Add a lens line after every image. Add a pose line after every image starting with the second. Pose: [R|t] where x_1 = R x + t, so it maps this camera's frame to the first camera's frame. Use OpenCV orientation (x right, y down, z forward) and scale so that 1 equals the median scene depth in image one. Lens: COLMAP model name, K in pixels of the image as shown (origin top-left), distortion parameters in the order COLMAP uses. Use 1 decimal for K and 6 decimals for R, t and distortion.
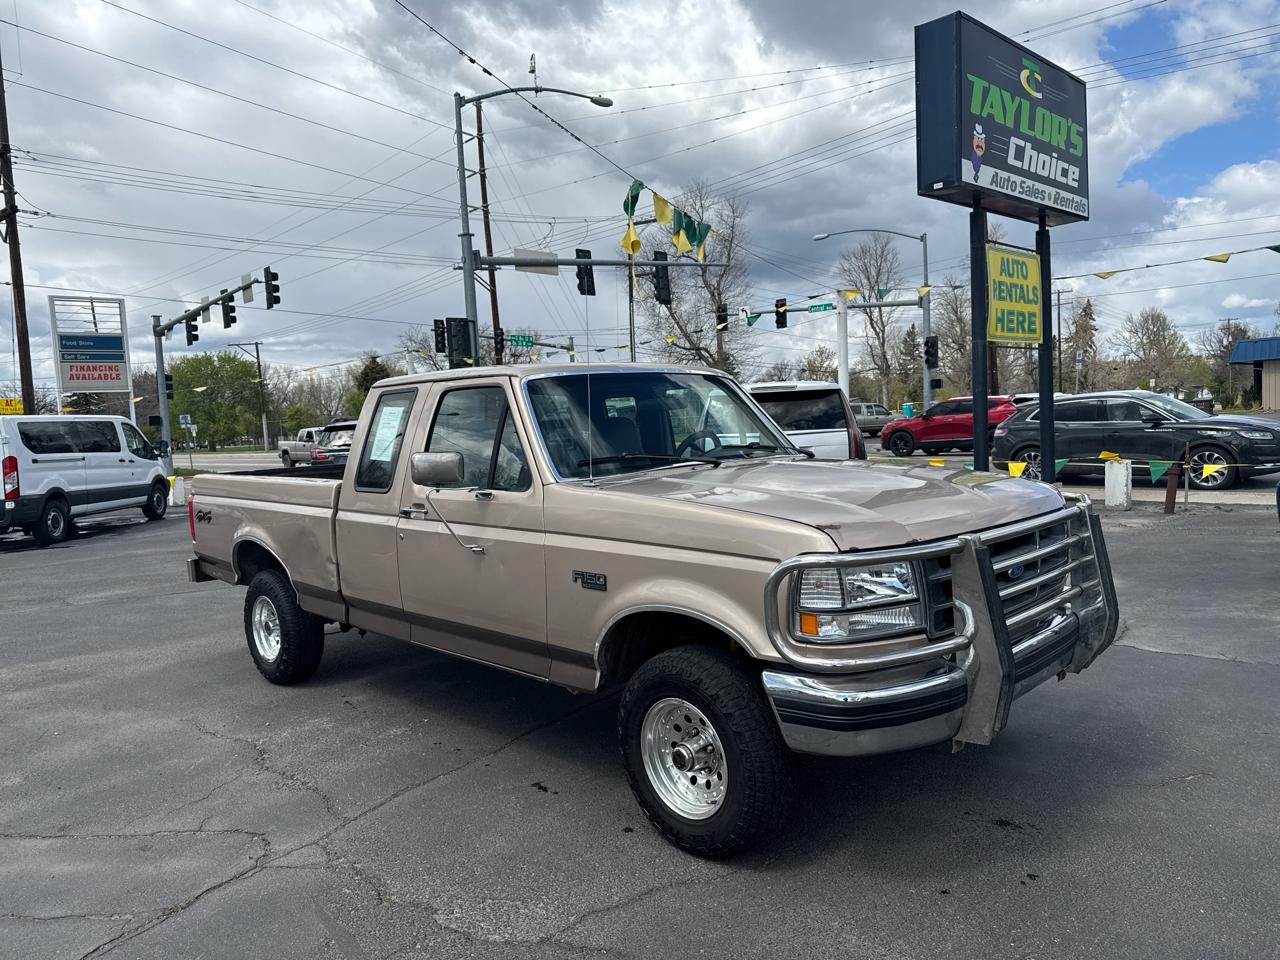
lens RADIAL K [[909.3, 0, 638.8], [0, 909.3, 482.8], [0, 0, 1]] dist [0.066102, -0.091259]
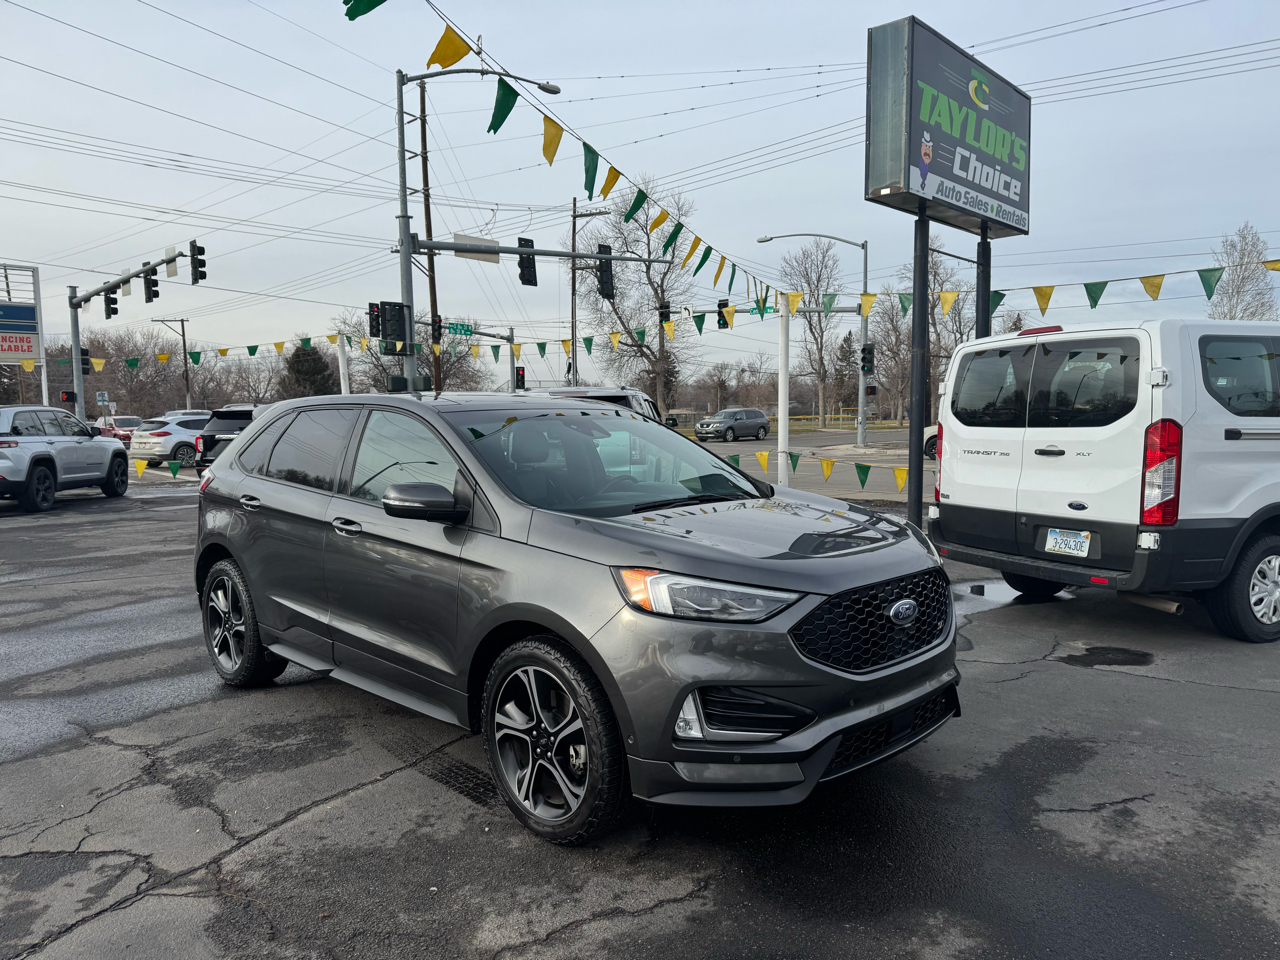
lens RADIAL K [[909.4, 0, 641.1], [0, 909.4, 497.0], [0, 0, 1]] dist [0.041326, -0.046151]
pose [[0.996927, 0.030983, 0.071951, 0.000403], [-0.032423, 0.999295, 0.018925, -0.000903], [-0.071314, -0.021200, 0.997229, 0.007525]]
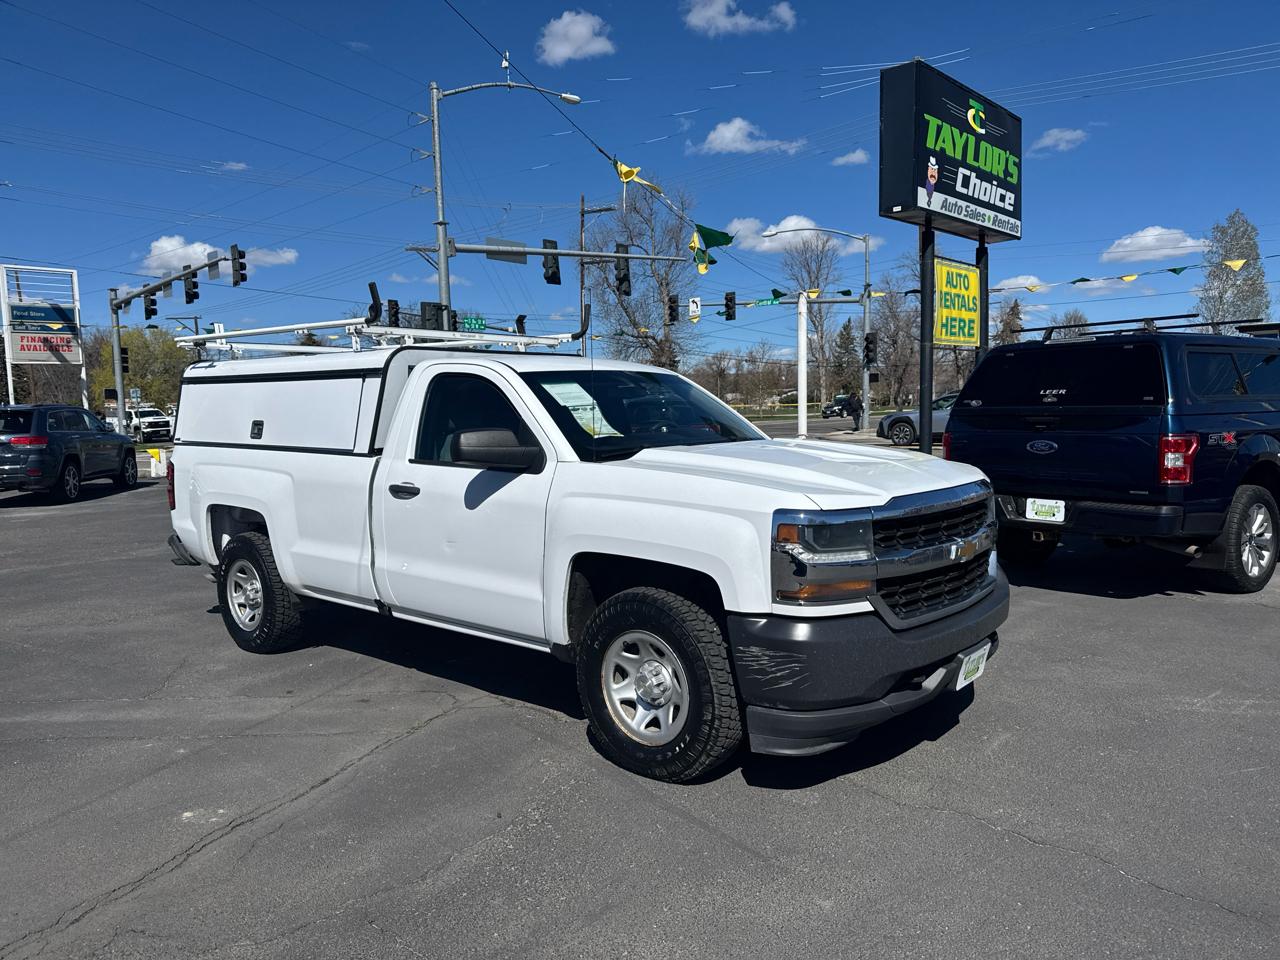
lens RADIAL K [[910.3, 0, 637.0], [0, 910.3, 476.9], [0, 0, 1]] dist [0.067939, -0.087508]
pose [[0.997461, 0.018371, 0.068811, -0.026449], [-0.018979, 0.999786, 0.008195, 0.004471], [-0.068646, -0.009480, 0.997596, -0.048735]]
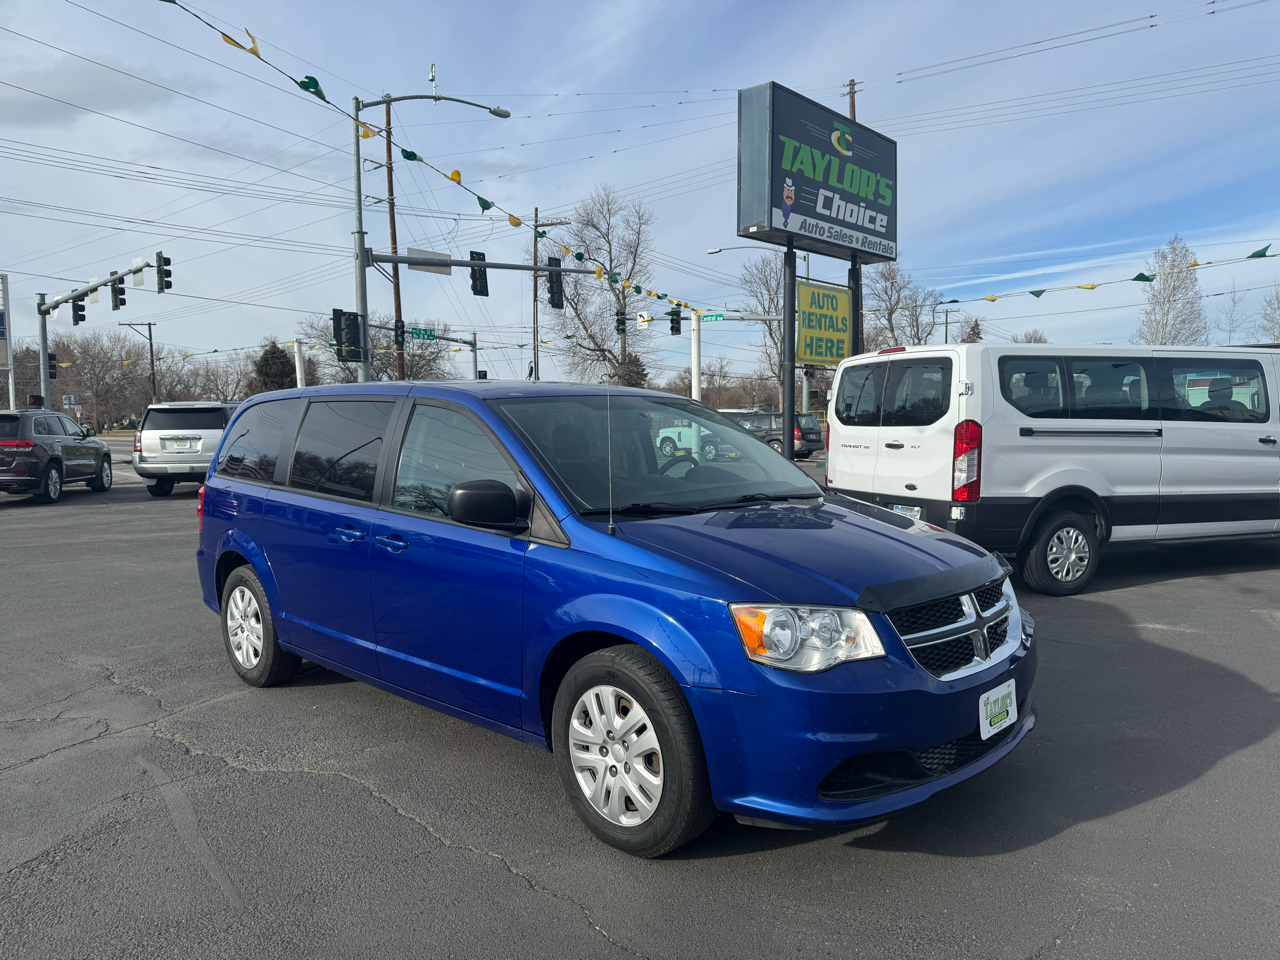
lens RADIAL K [[910.3, 0, 637.0], [0, 910.3, 476.9], [0, 0, 1]] dist [0.067939, -0.087508]
pose [[0.995068, 0.030818, 0.094291, 0.026878], [-0.030338, 0.999518, -0.006522, 0.001562], [-0.094447, 0.003629, 0.995523, -0.049766]]
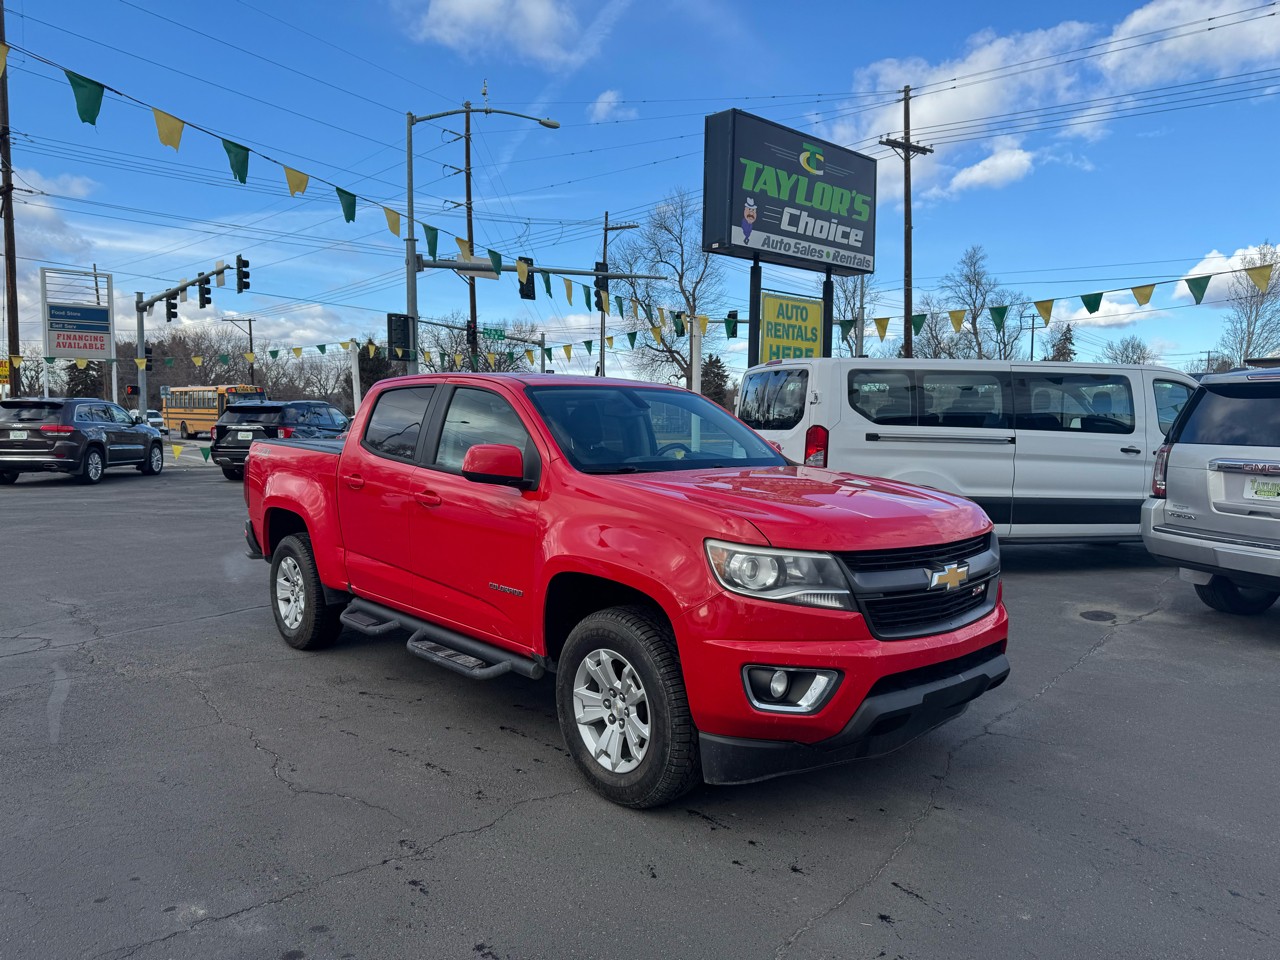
lens RADIAL K [[909.0, 0, 640.0], [0, 909.0, 485.4], [0, 0, 1]] dist [0.075773, -0.097621]
pose [[0.998272, 0.058750, 0.001150, 0.082392], [-0.058757, 0.998250, 0.006719, 0.001607], [-0.000753, -0.006775, 0.999977, -0.089353]]
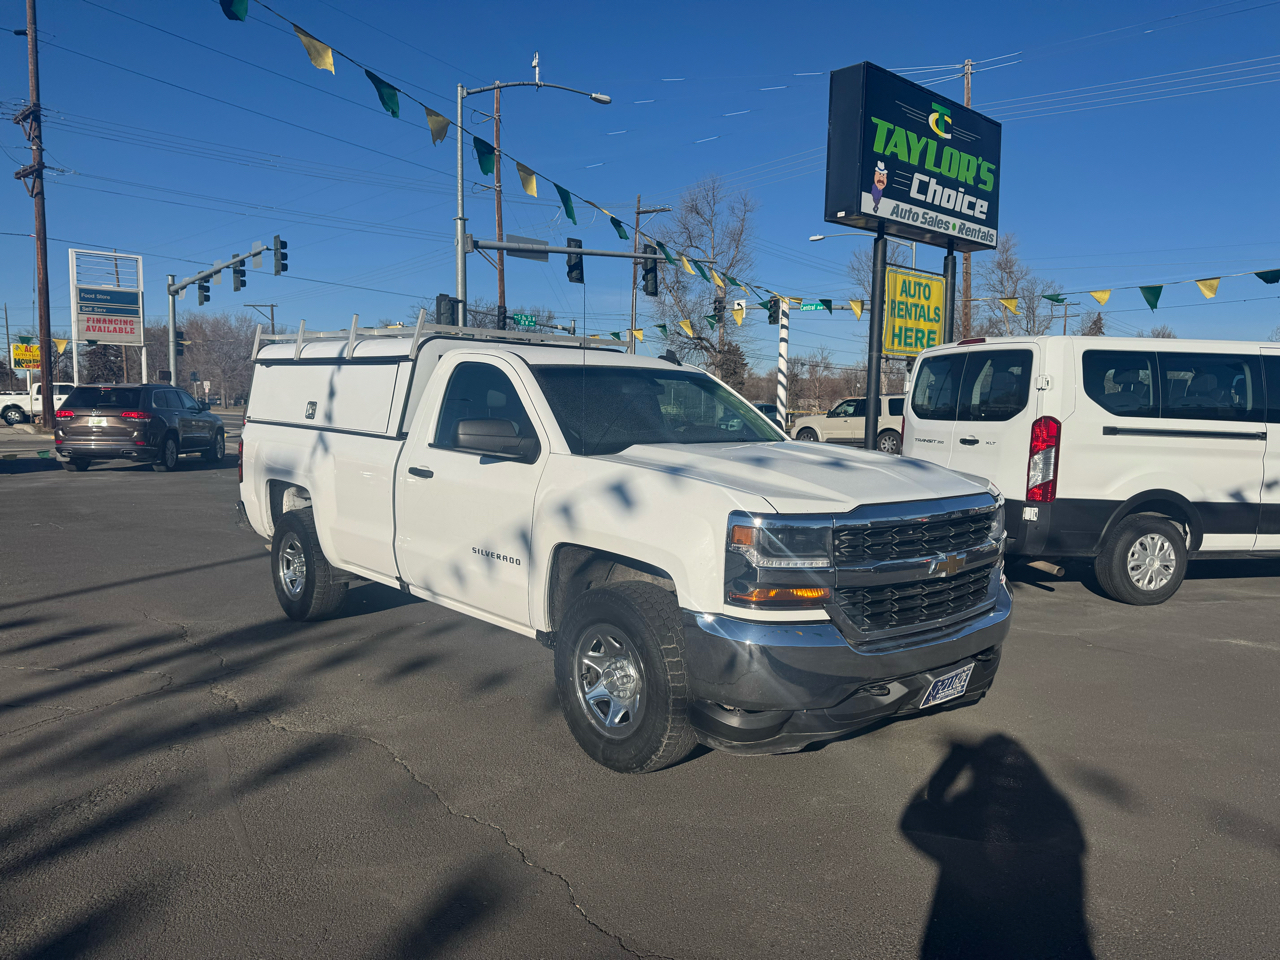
lens RADIAL K [[910.6, 0, 636.0], [0, 910.6, 484.1], [0, 0, 1]] dist [0.055511, -0.077704]
pose [[0.997792, 0.065165, -0.012864, 0.037302], [-0.064915, 0.997710, 0.018991, 0.001661], [0.014072, -0.018114, 0.999737, -0.049118]]
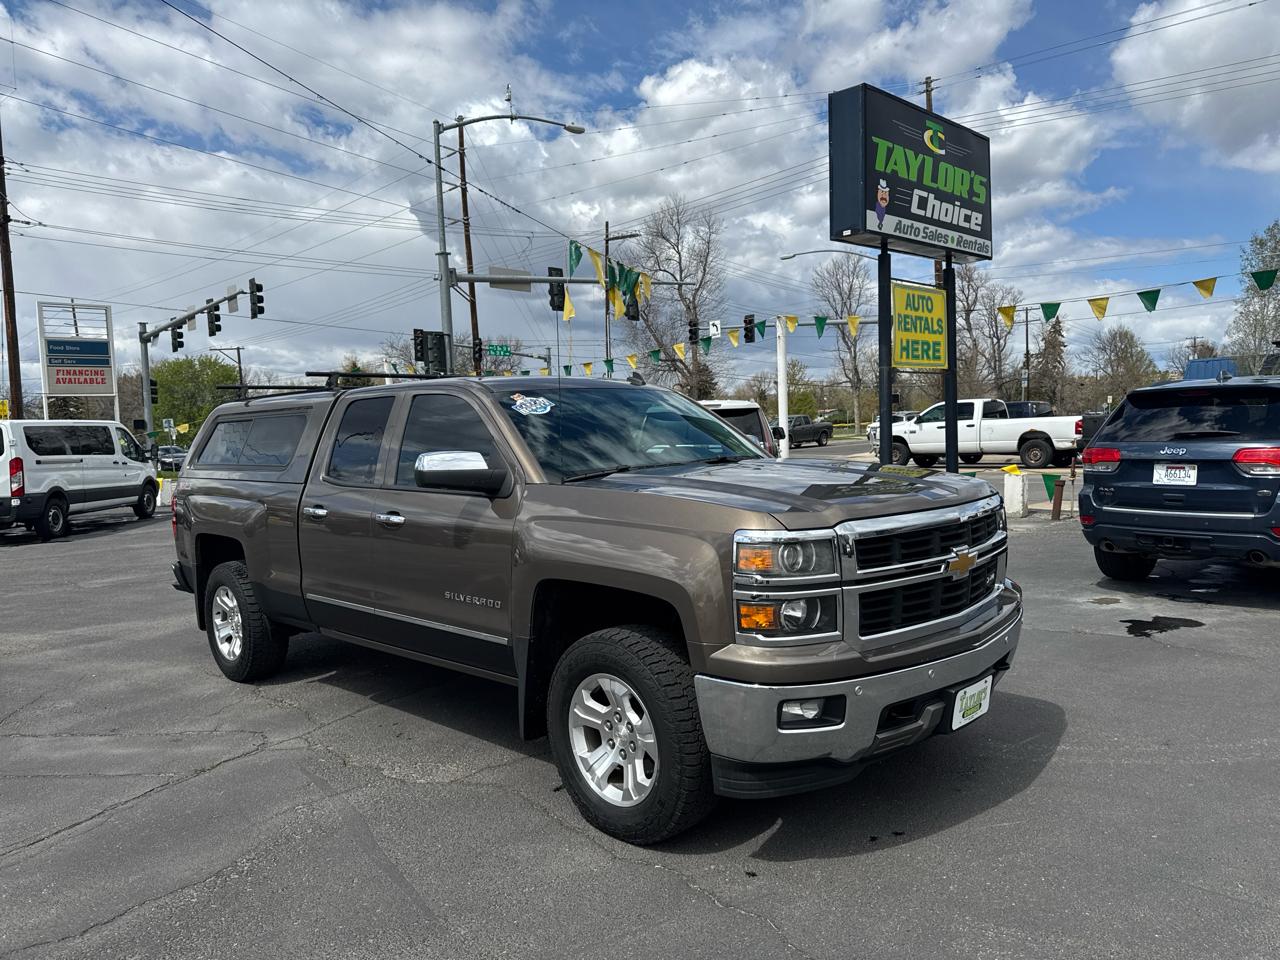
lens RADIAL K [[909.3, 0, 638.8], [0, 909.3, 482.8], [0, 0, 1]] dist [0.066102, -0.091259]
pose [[0.999741, 0.011076, 0.019895, 0.015469], [-0.010894, 0.999898, -0.009242, 0.001397], [-0.019995, 0.009023, 0.999759, -0.048237]]
